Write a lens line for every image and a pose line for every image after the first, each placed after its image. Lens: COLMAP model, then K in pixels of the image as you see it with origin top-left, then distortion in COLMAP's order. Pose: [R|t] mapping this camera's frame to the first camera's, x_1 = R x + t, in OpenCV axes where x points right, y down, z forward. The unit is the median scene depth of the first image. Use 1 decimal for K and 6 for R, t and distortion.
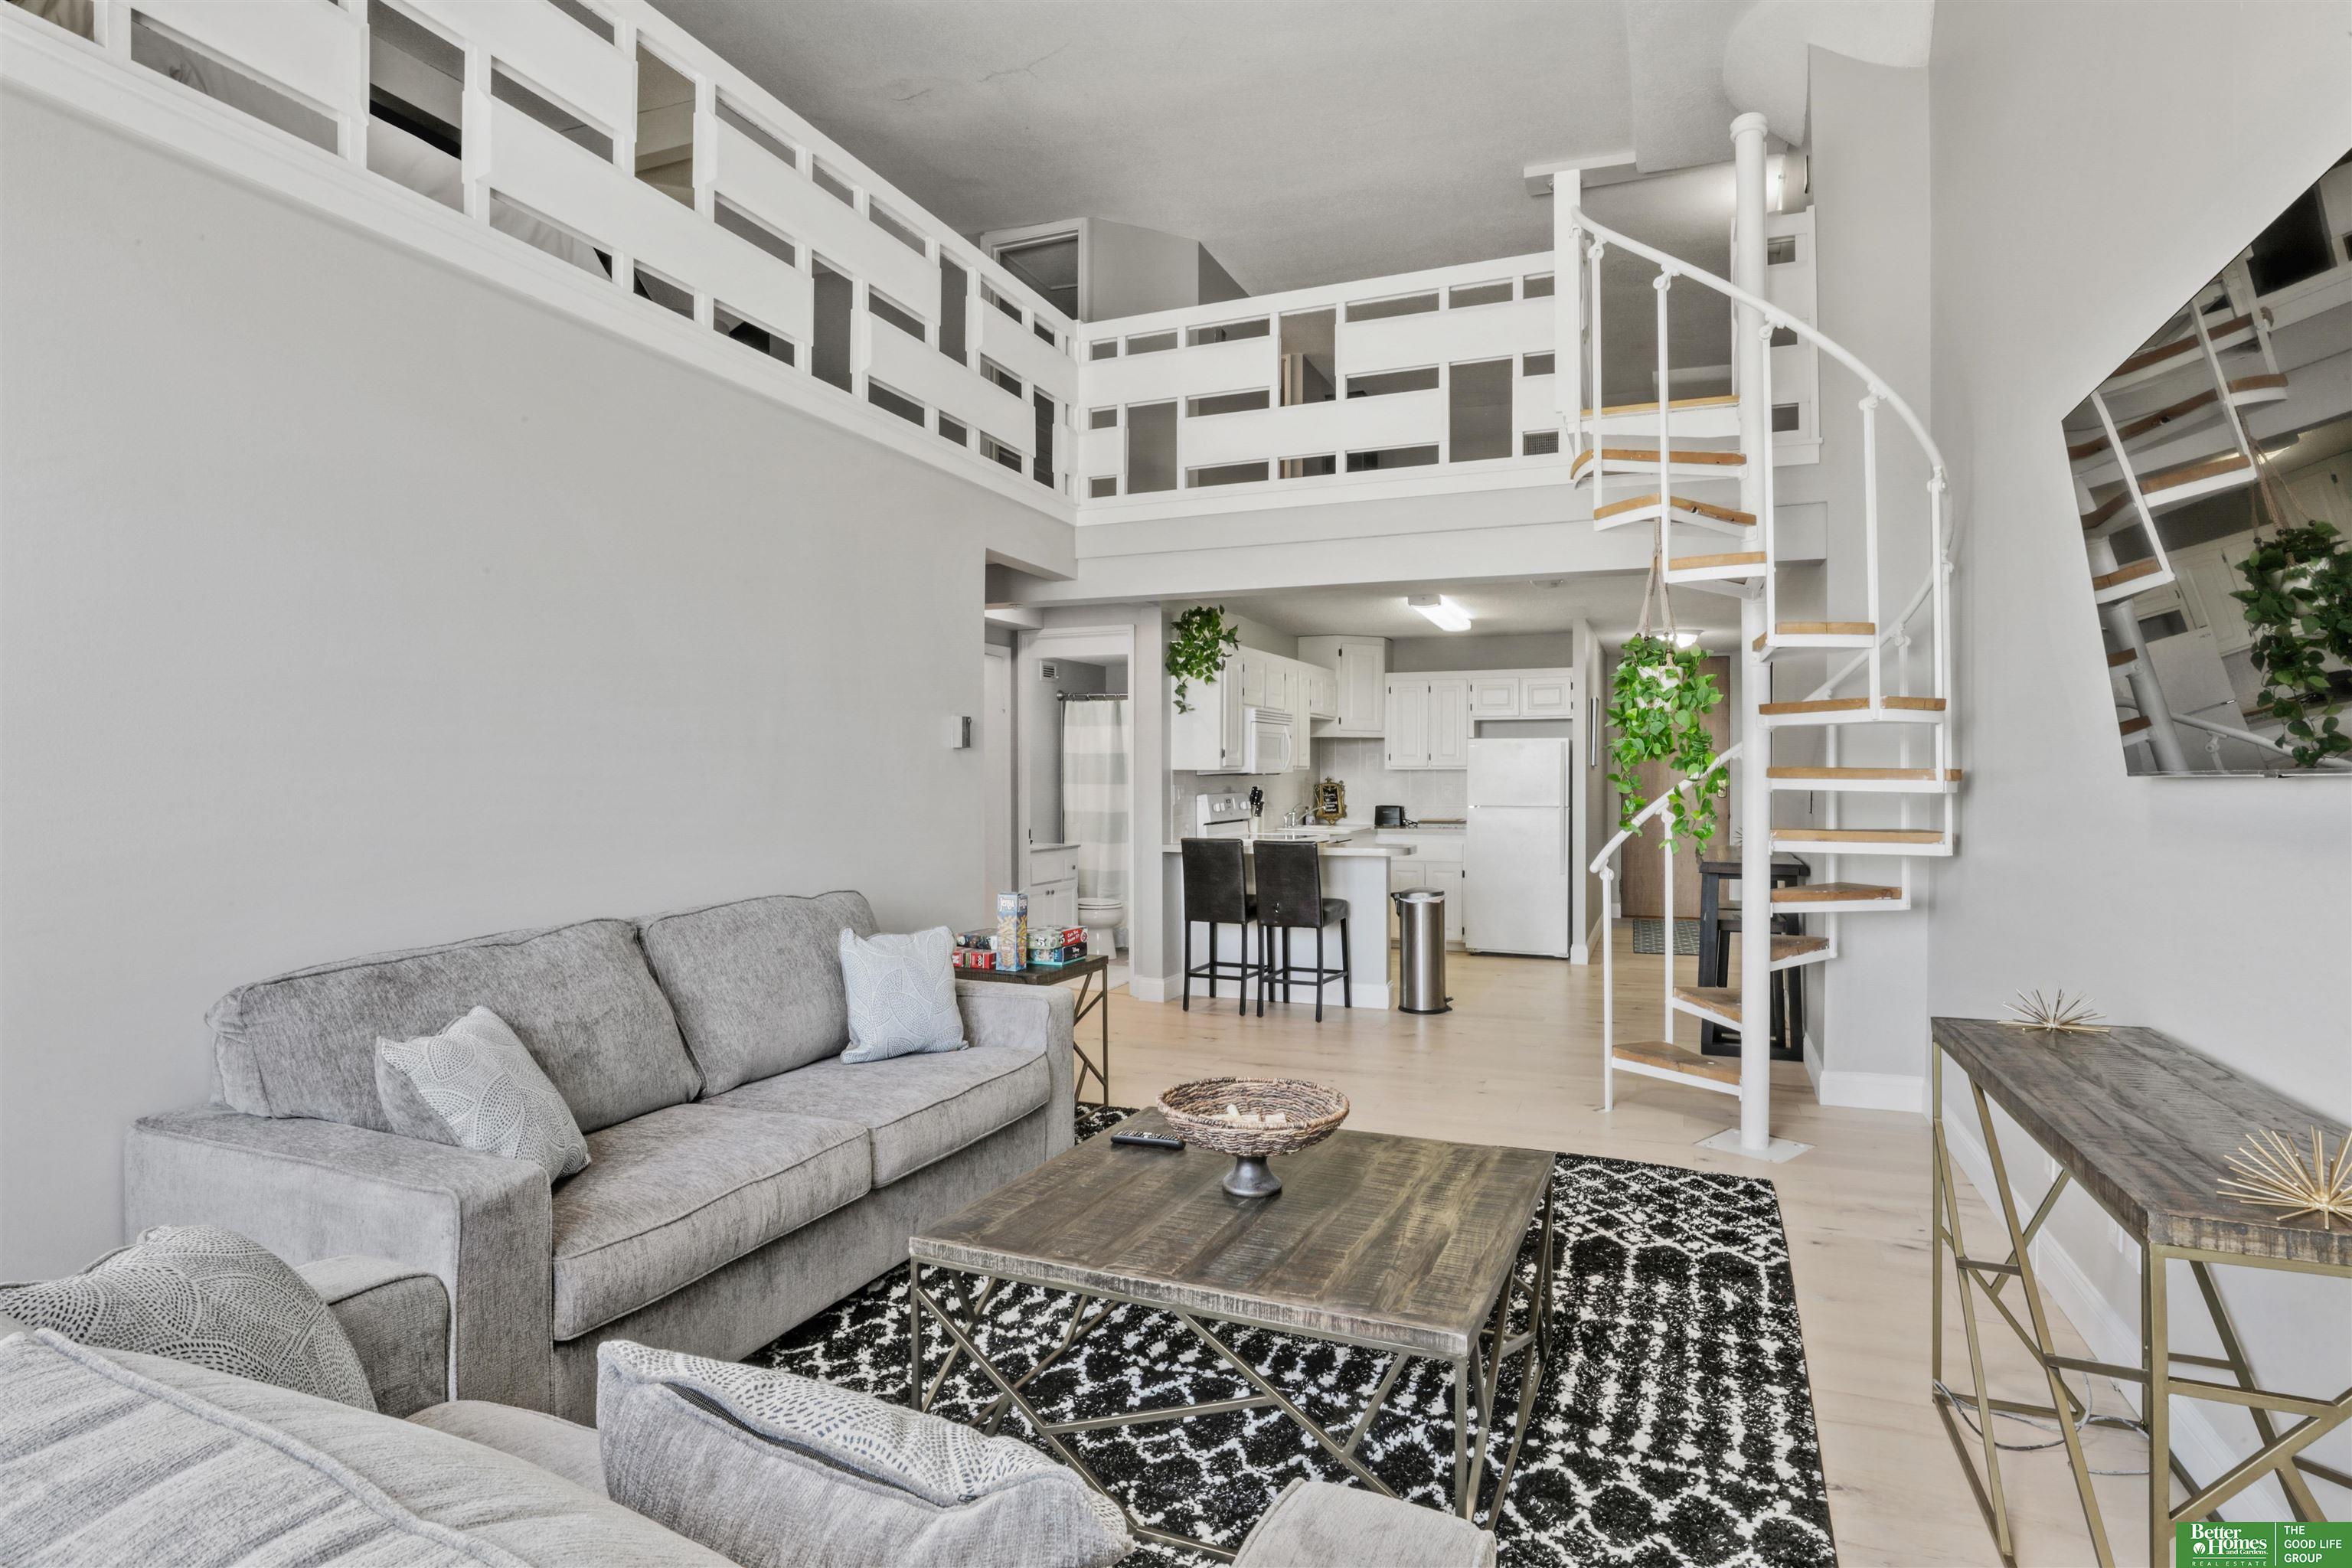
lens RADIAL K [[1218.0, 0, 1173.8], [0, 1218.0, 779.5], [0, 0, 1]] dist [-0.000056, 0.000000]
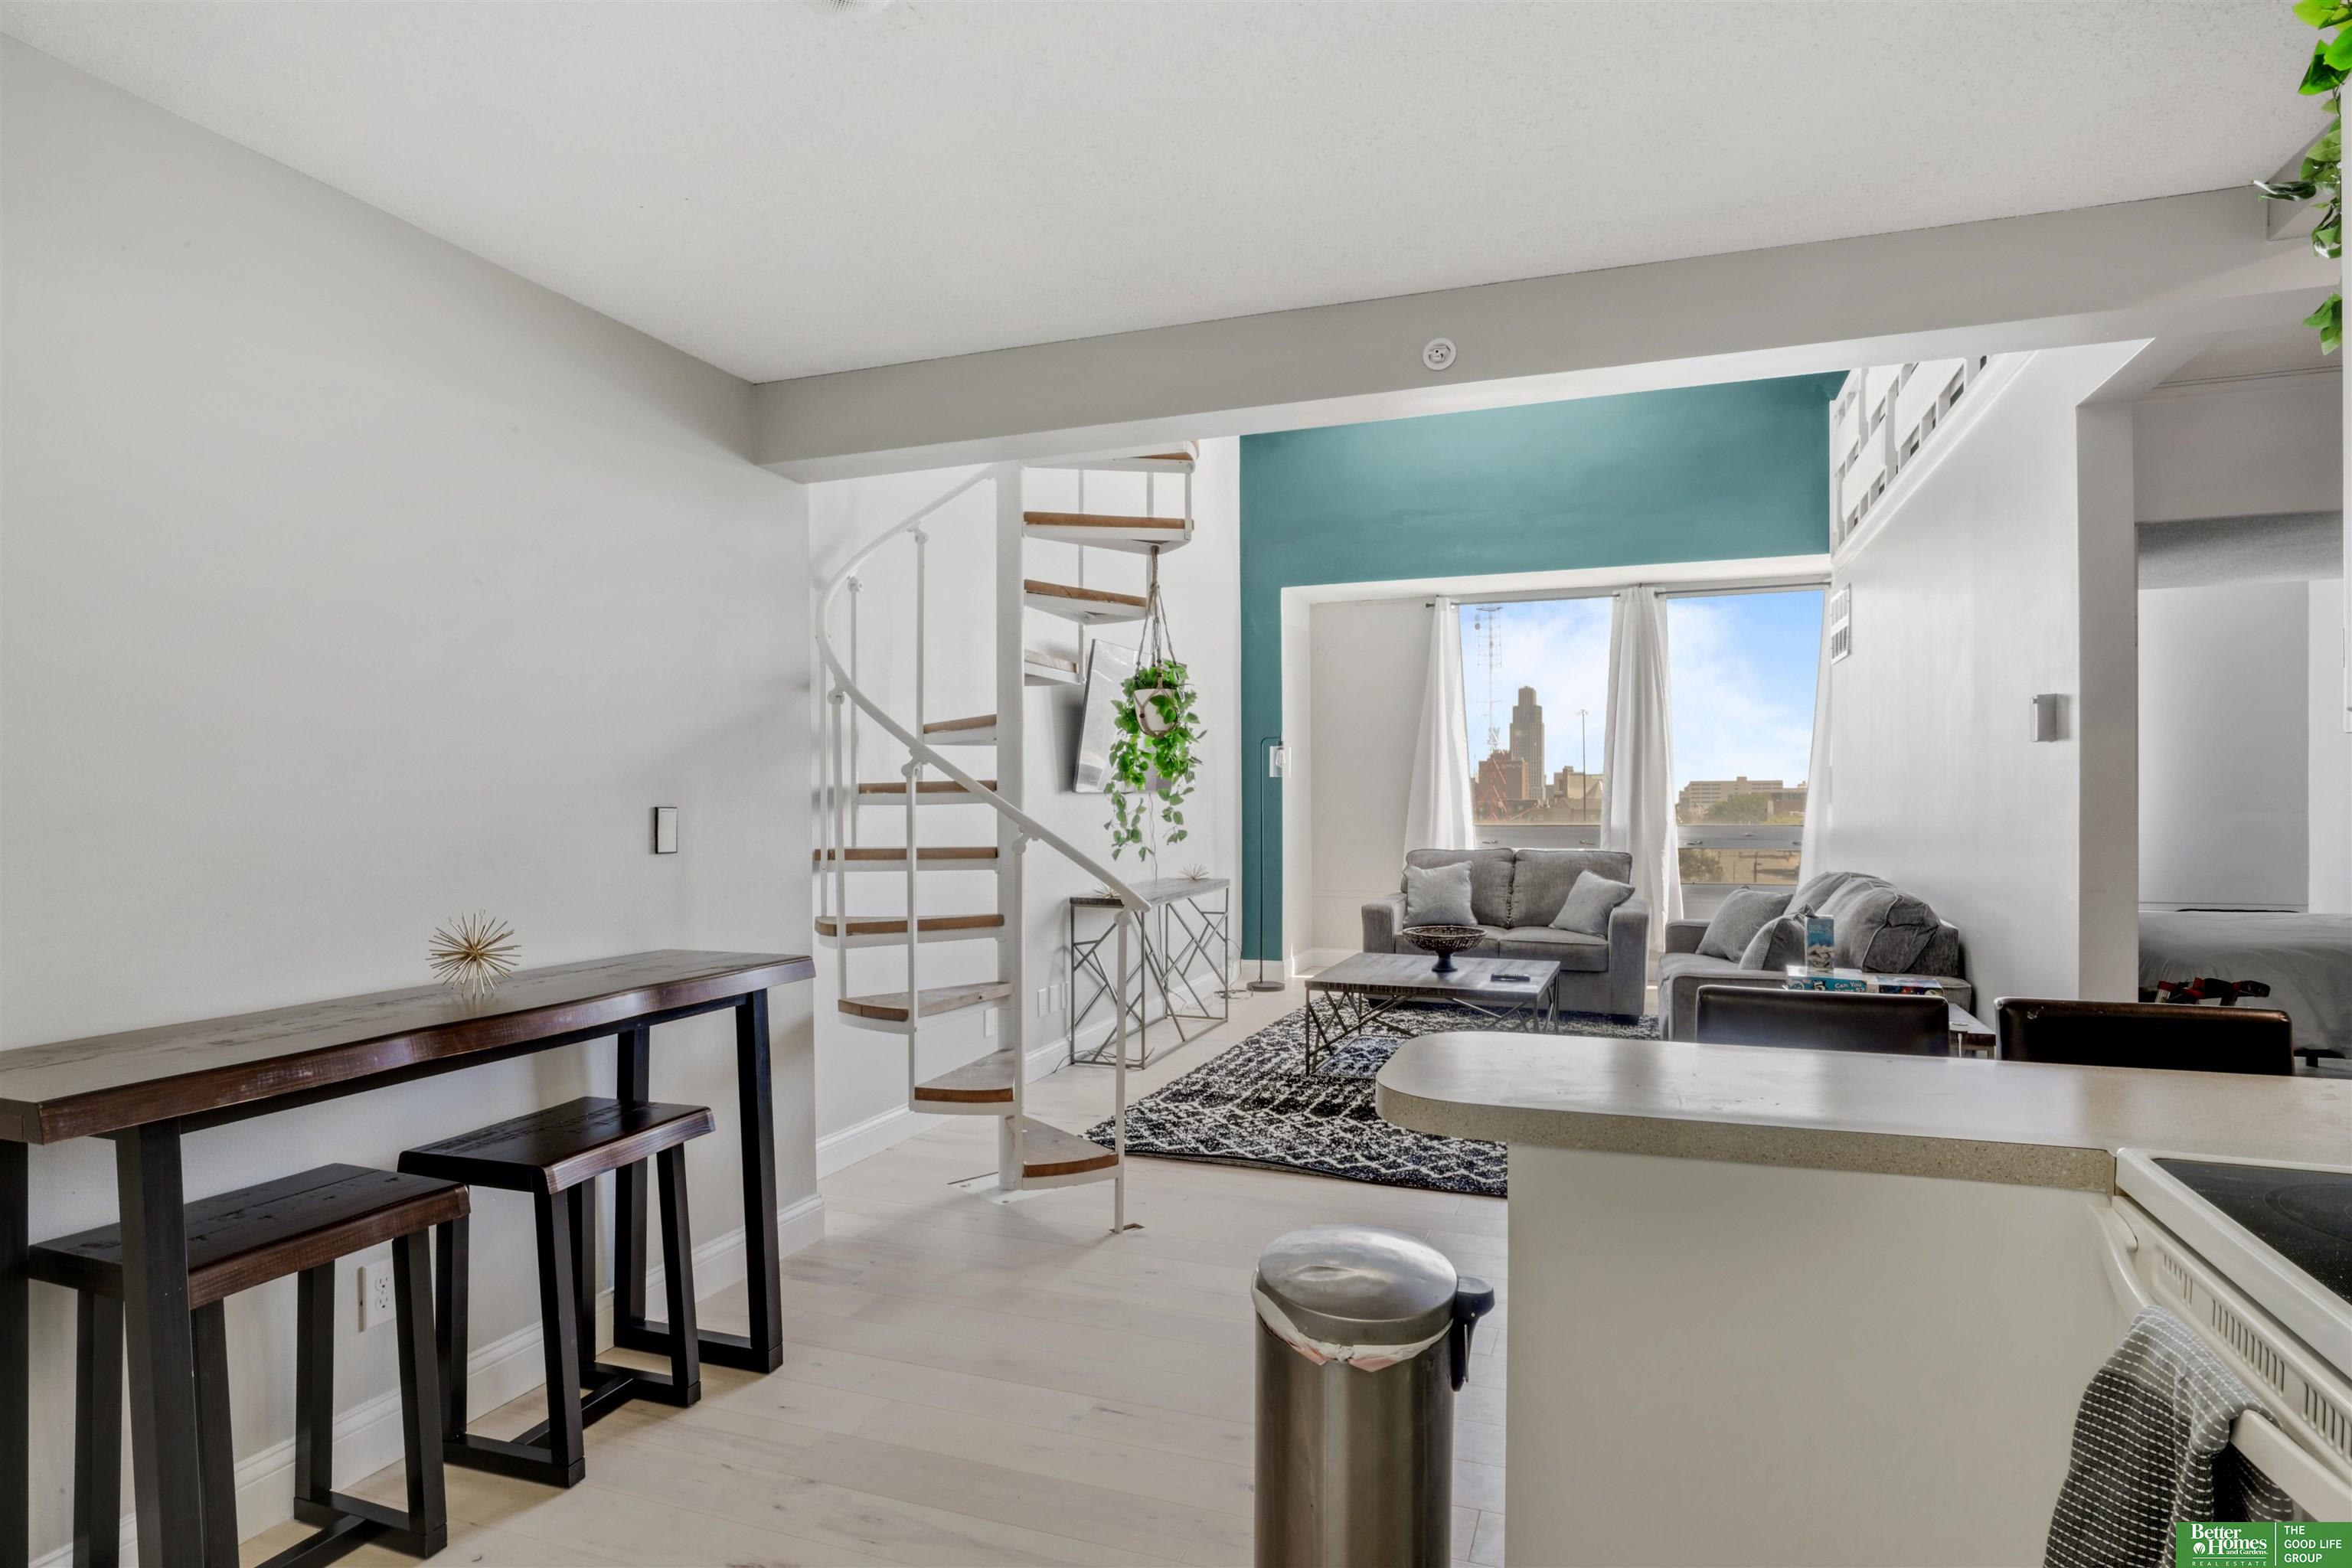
lens RADIAL K [[1320.5, 0, 1175.9], [0, 1320.5, 794.9], [0, 0, 1]] dist [-0.018286, 0.000986]
pose [[-0.998894, 0.004200, -0.046824, 0.520971], [0.004403, 0.999981, -0.004222, 0.000952], [0.046806, -0.004424, -0.998894, 2.665228]]
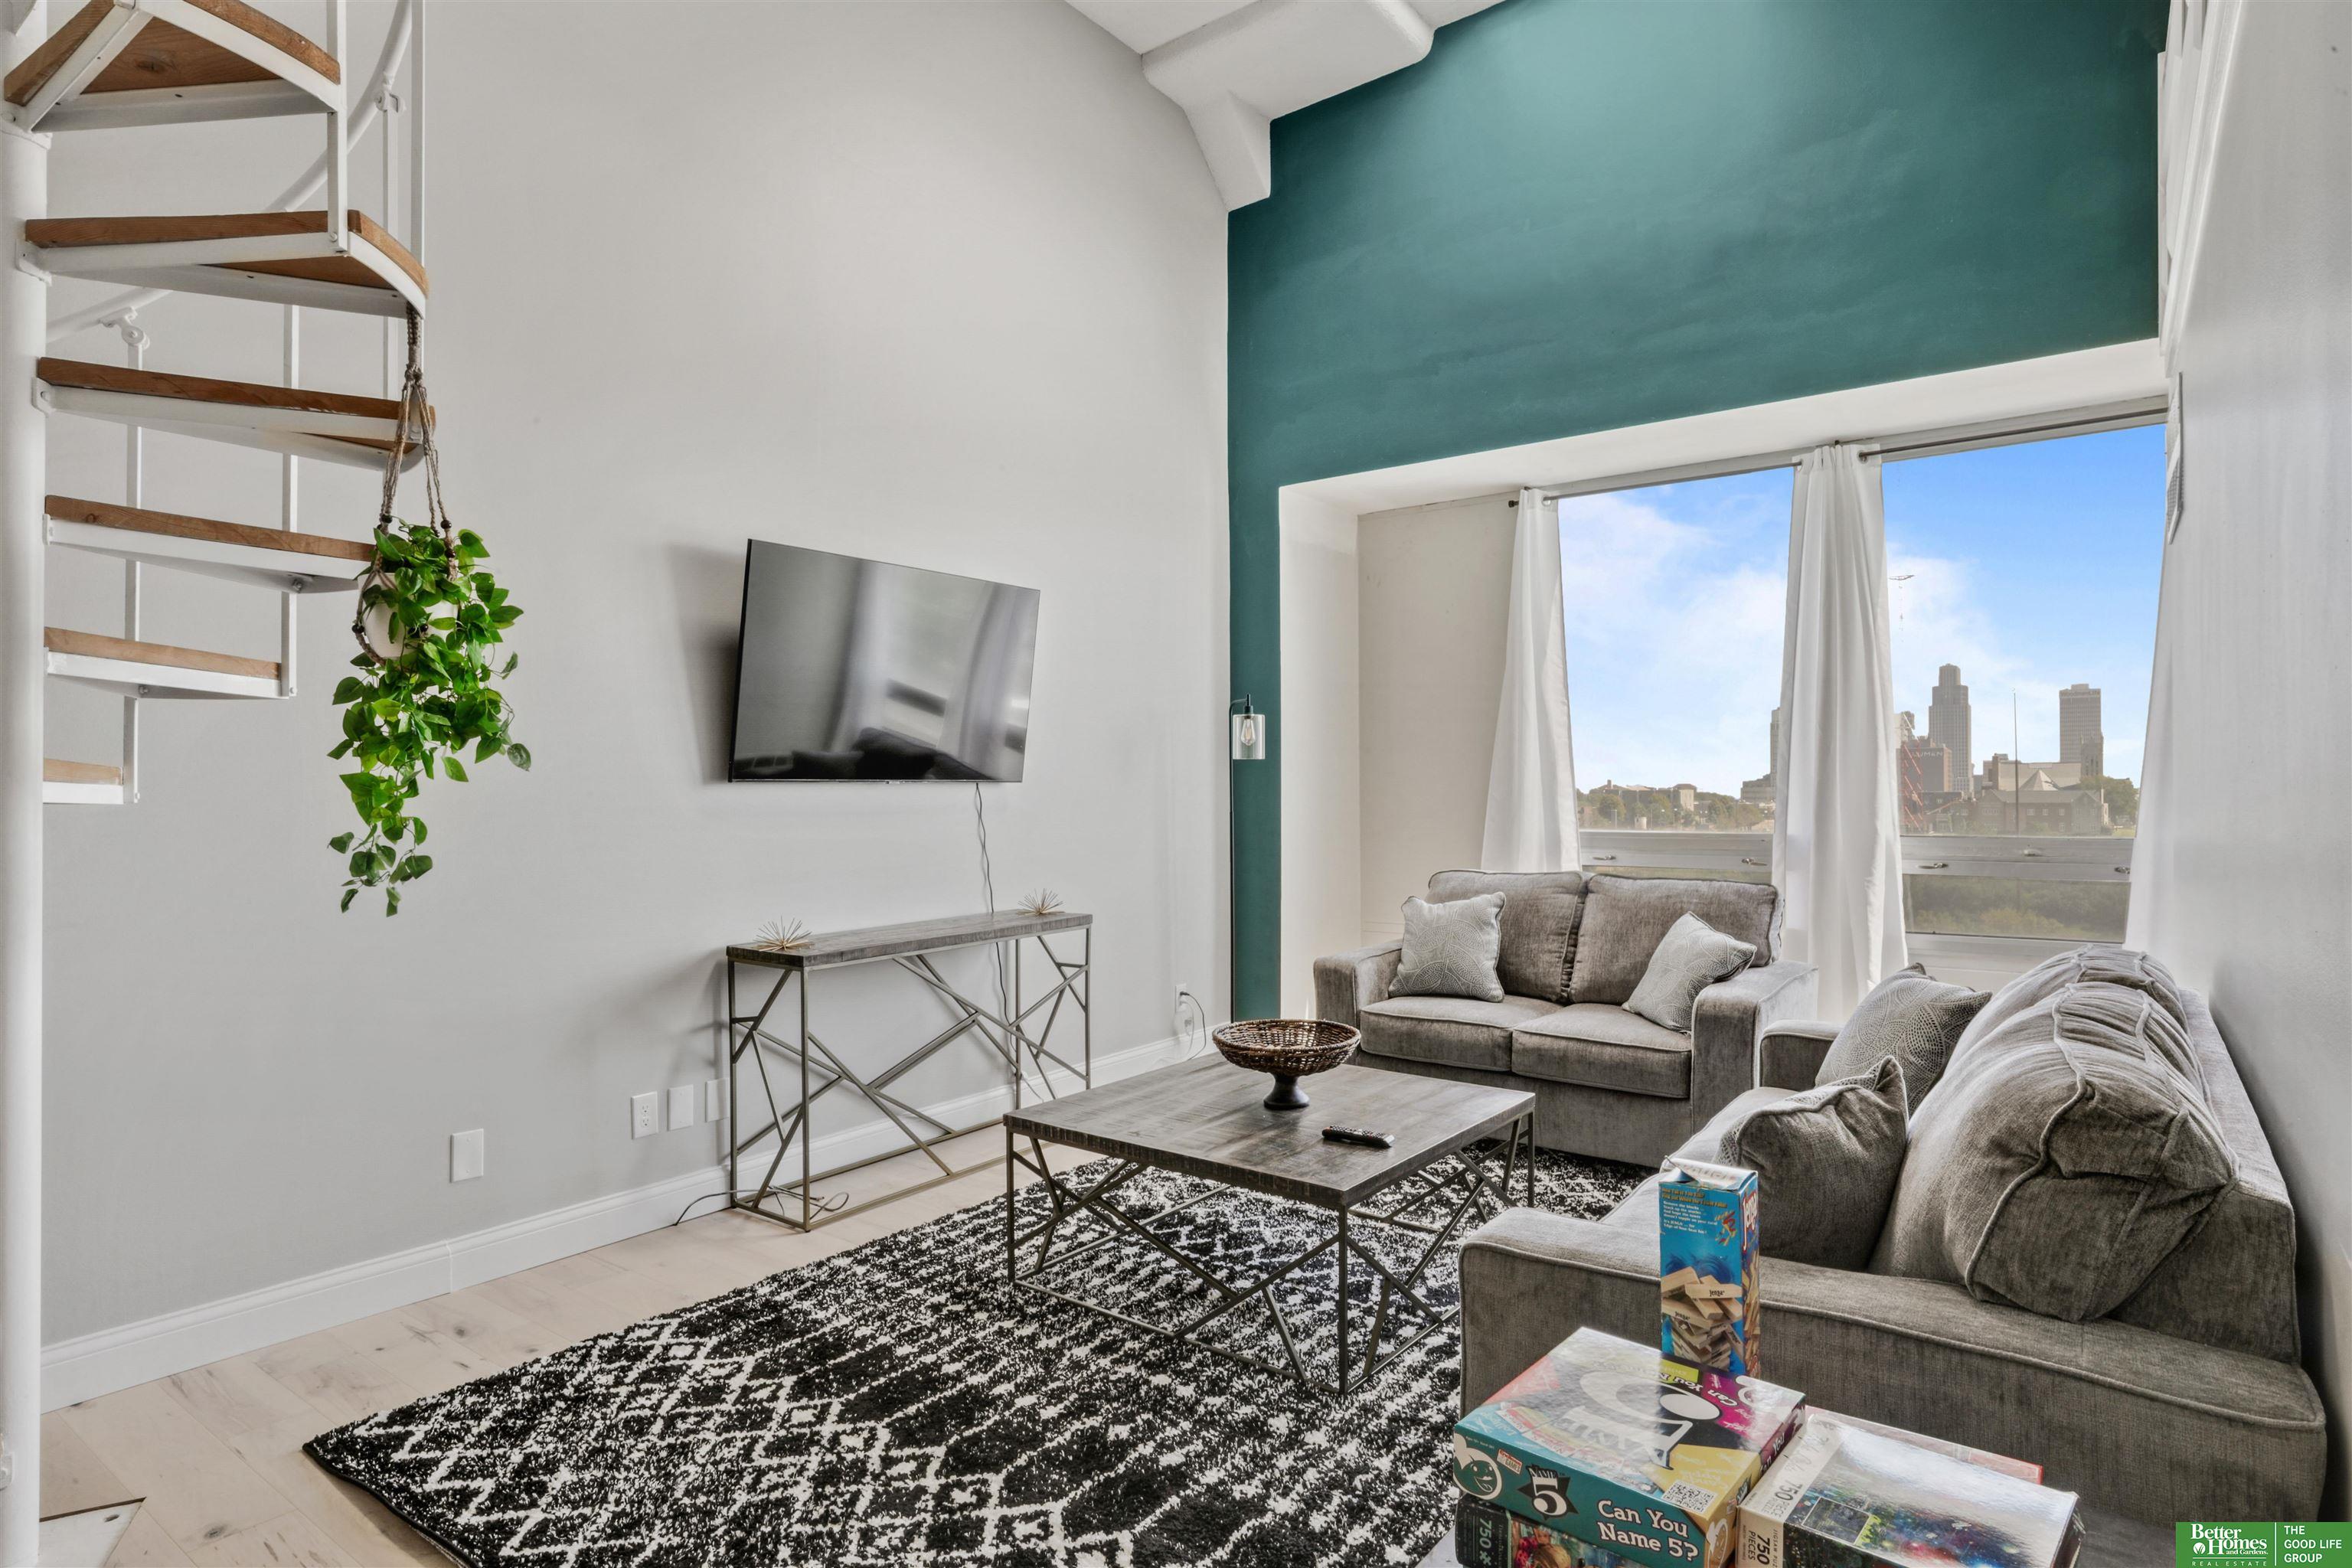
lens RADIAL K [[1320.5, 0, 1175.1], [0, 1320.5, 777.6], [0, 0, 1]] dist [-0.018286, 0.000986]
pose [[-0.973317, 0.007125, 0.229353, -0.112306], [0.004257, 0.999907, -0.012993, 0.001554], [-0.229424, -0.011670, -0.973257, 1.822290]]
